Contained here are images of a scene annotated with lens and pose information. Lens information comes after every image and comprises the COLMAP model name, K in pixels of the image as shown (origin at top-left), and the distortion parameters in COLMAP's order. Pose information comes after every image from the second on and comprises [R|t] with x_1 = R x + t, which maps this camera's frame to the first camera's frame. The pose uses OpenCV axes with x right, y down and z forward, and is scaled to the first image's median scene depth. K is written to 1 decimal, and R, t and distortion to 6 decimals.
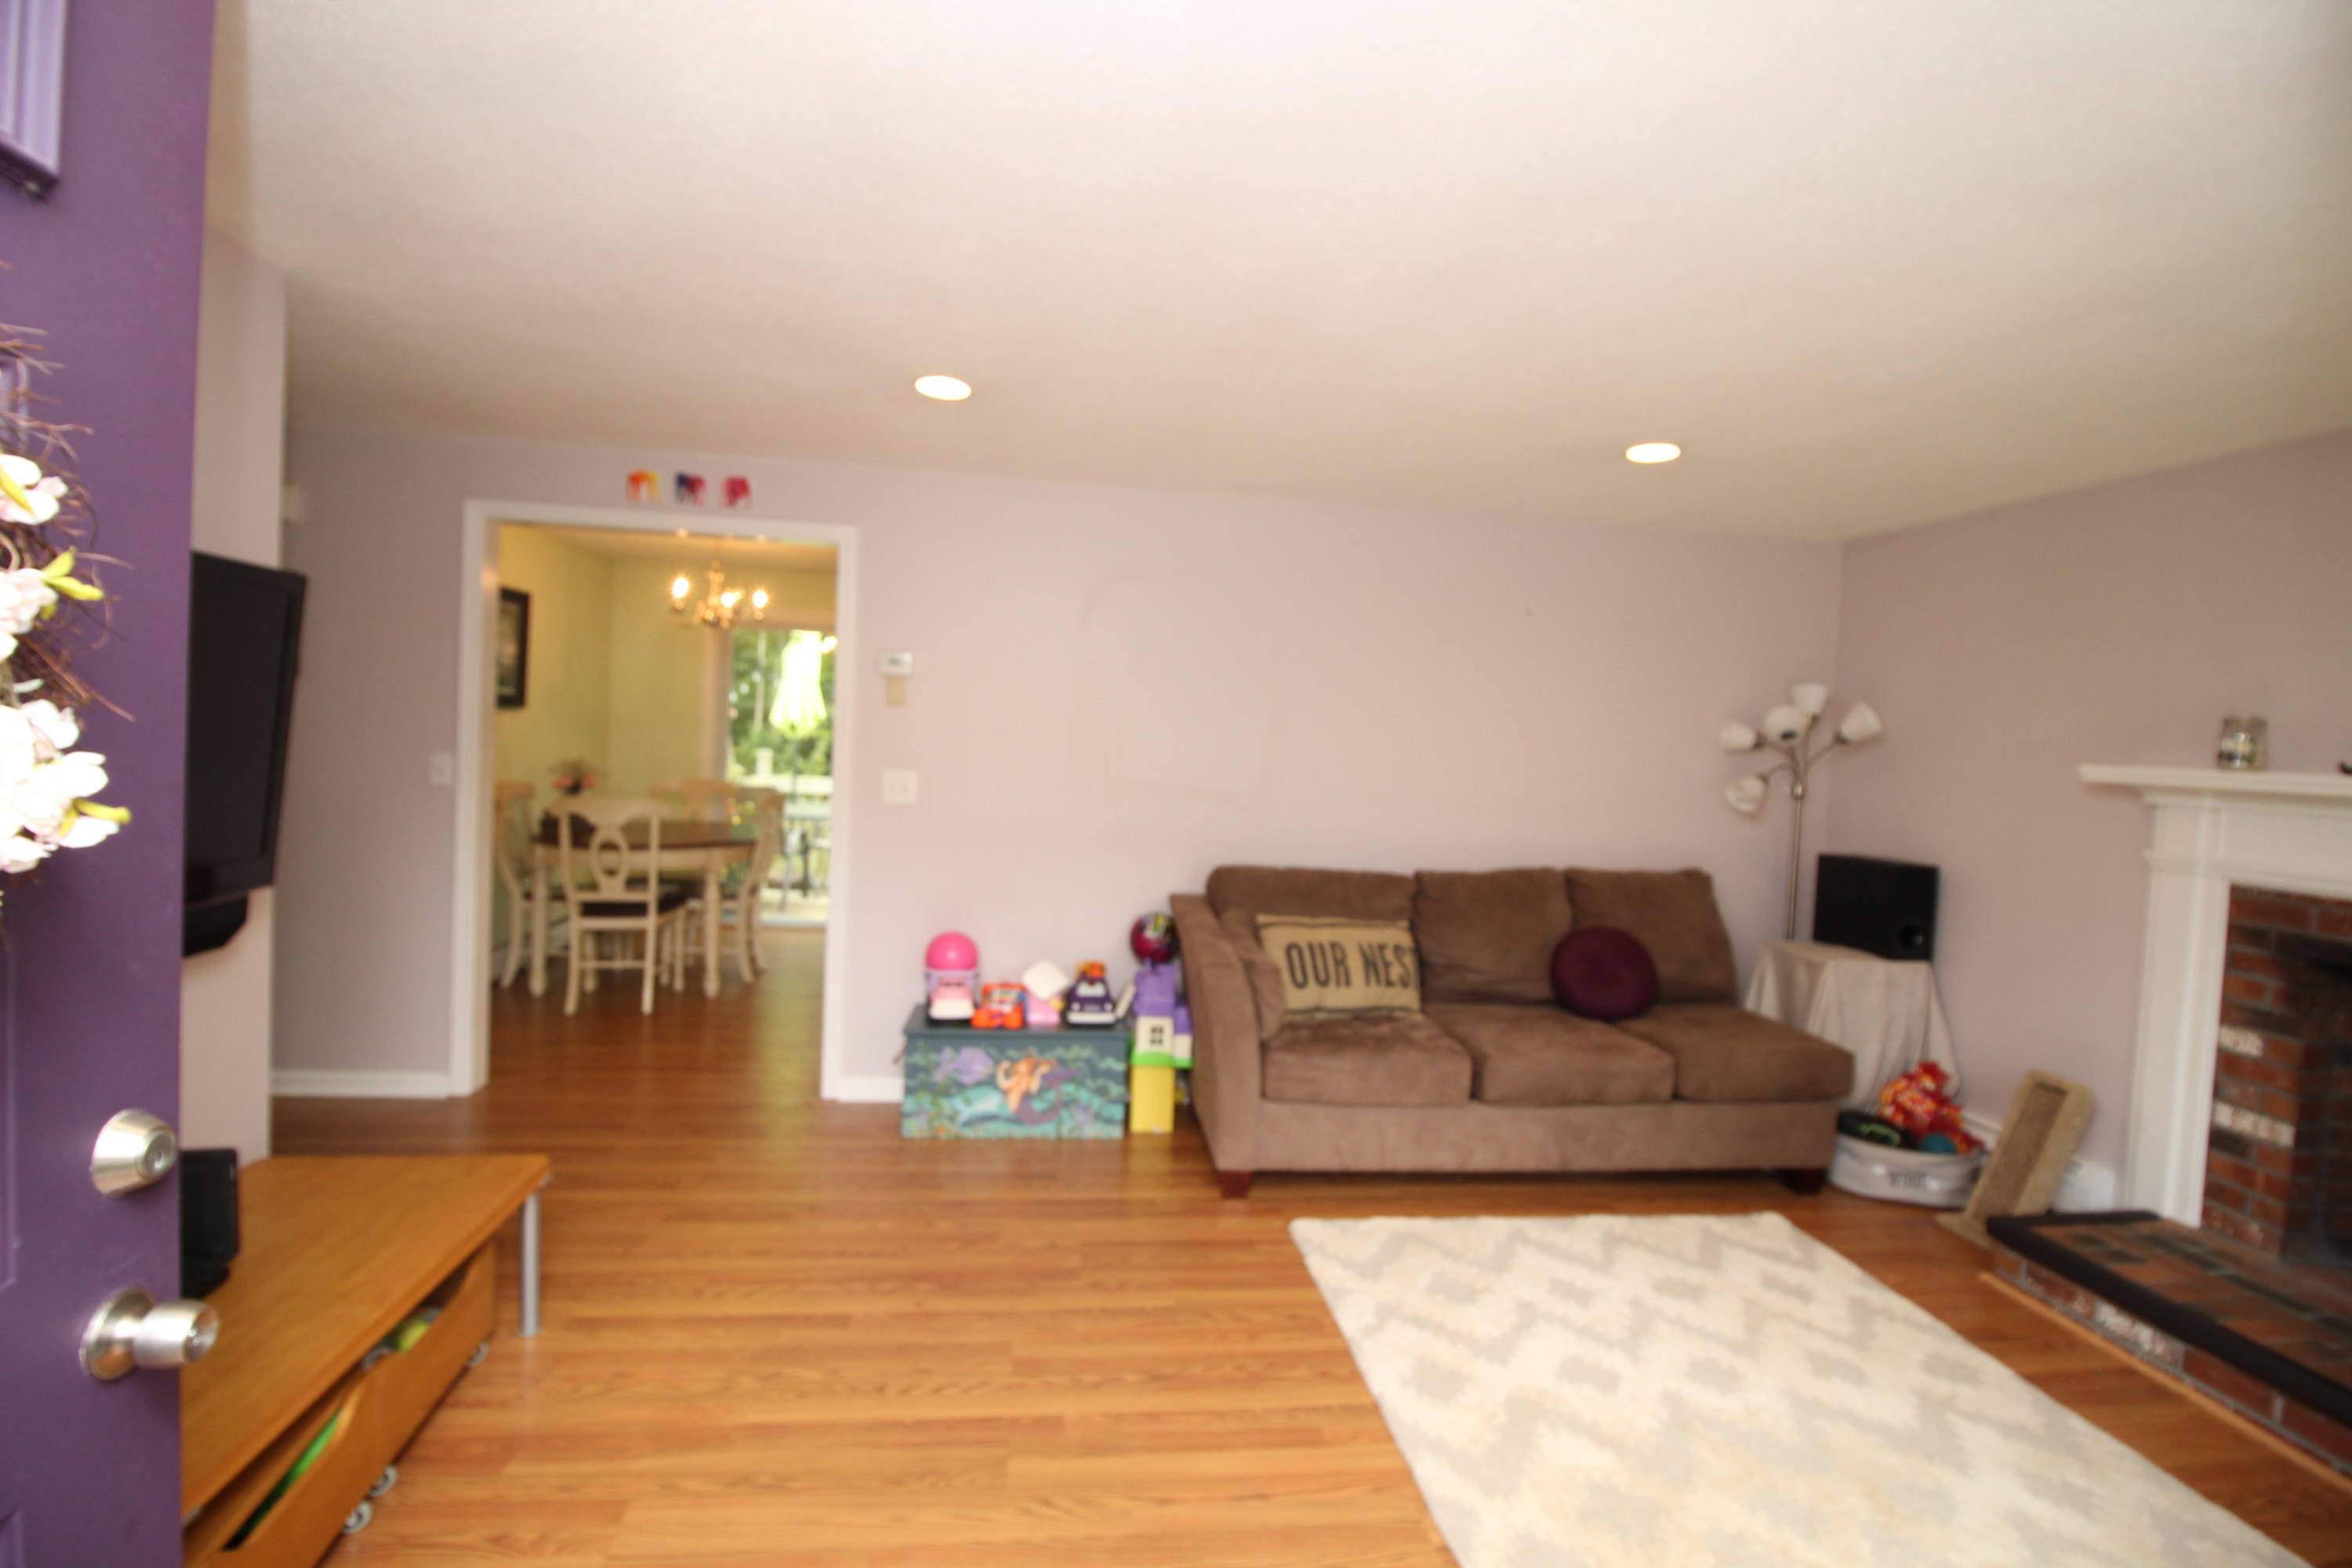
lens RADIAL K [[1084.0, 0, 1172.7], [0, 1084.0, 774.7], [0, 0, 1]] dist [-0.025917, -0.000532]
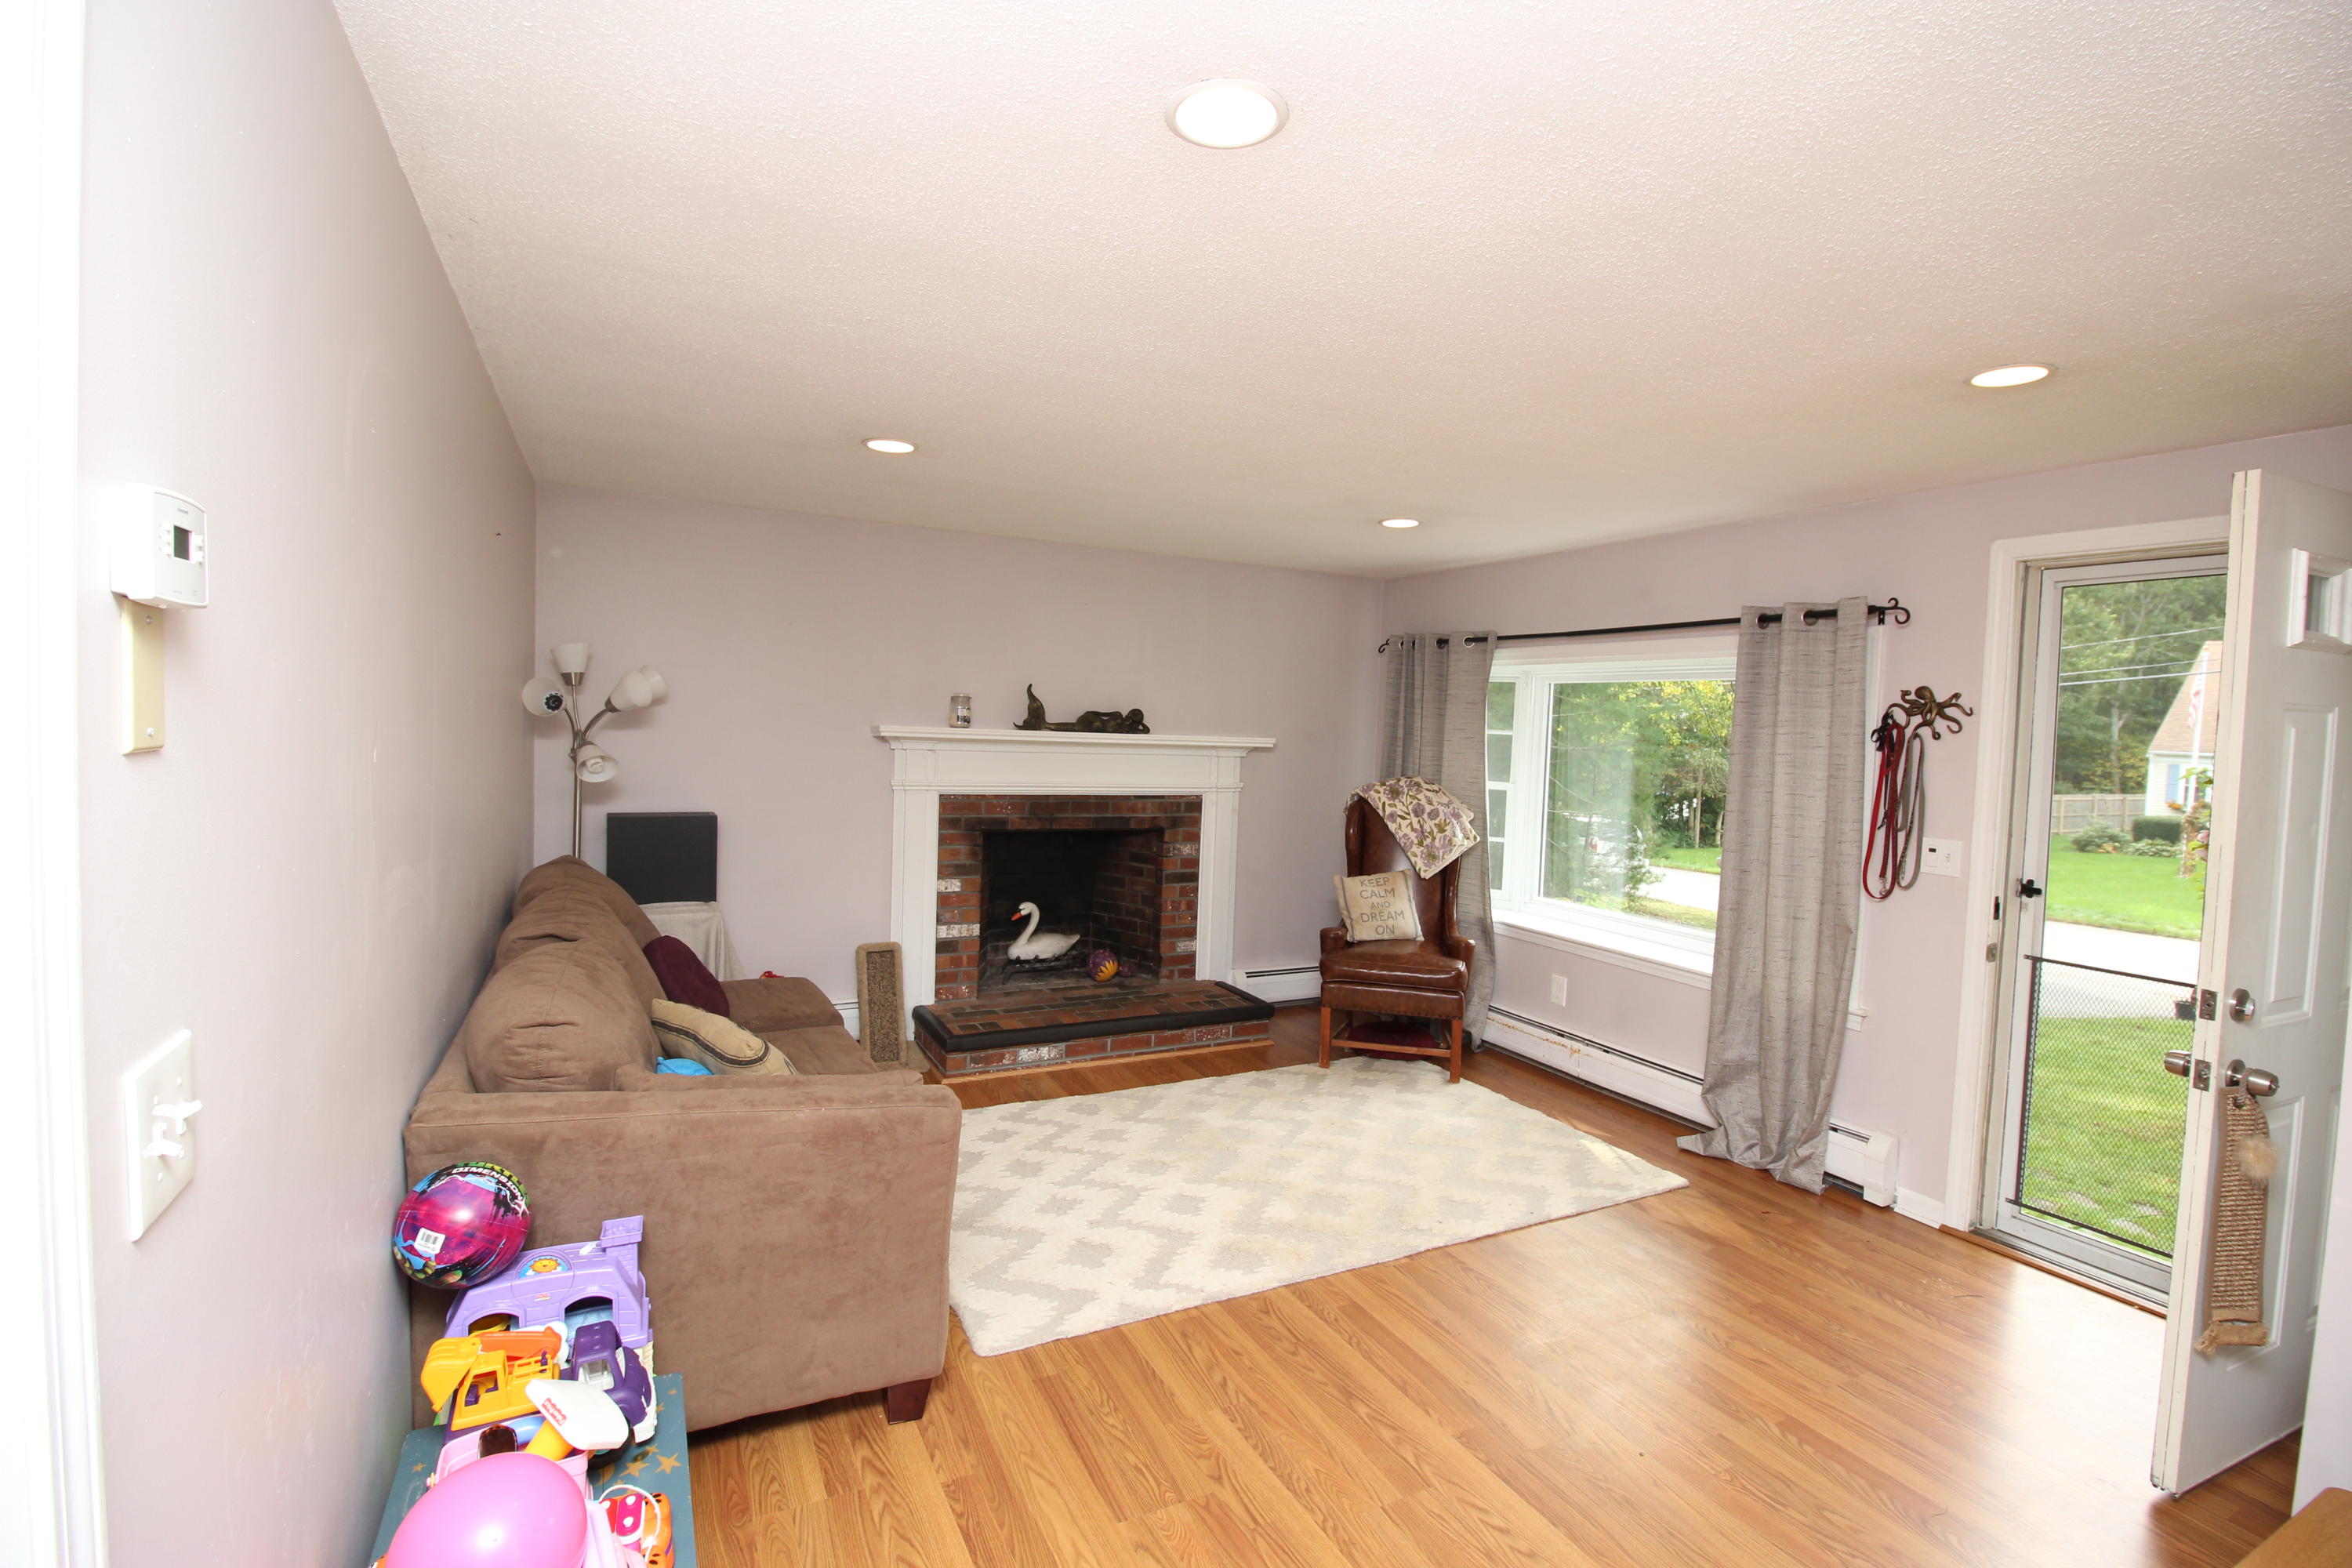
lens RADIAL K [[1084.0, 0, 1172.7], [0, 1084.0, 774.7], [0, 0, 1]] dist [-0.025917, -0.000532]
pose [[-0.334874, -0.109838, 0.935839, -0.747449], [-0.016546, 0.993715, 0.110710, -0.128217], [-0.942118, 0.021589, -0.334587, 1.293410]]
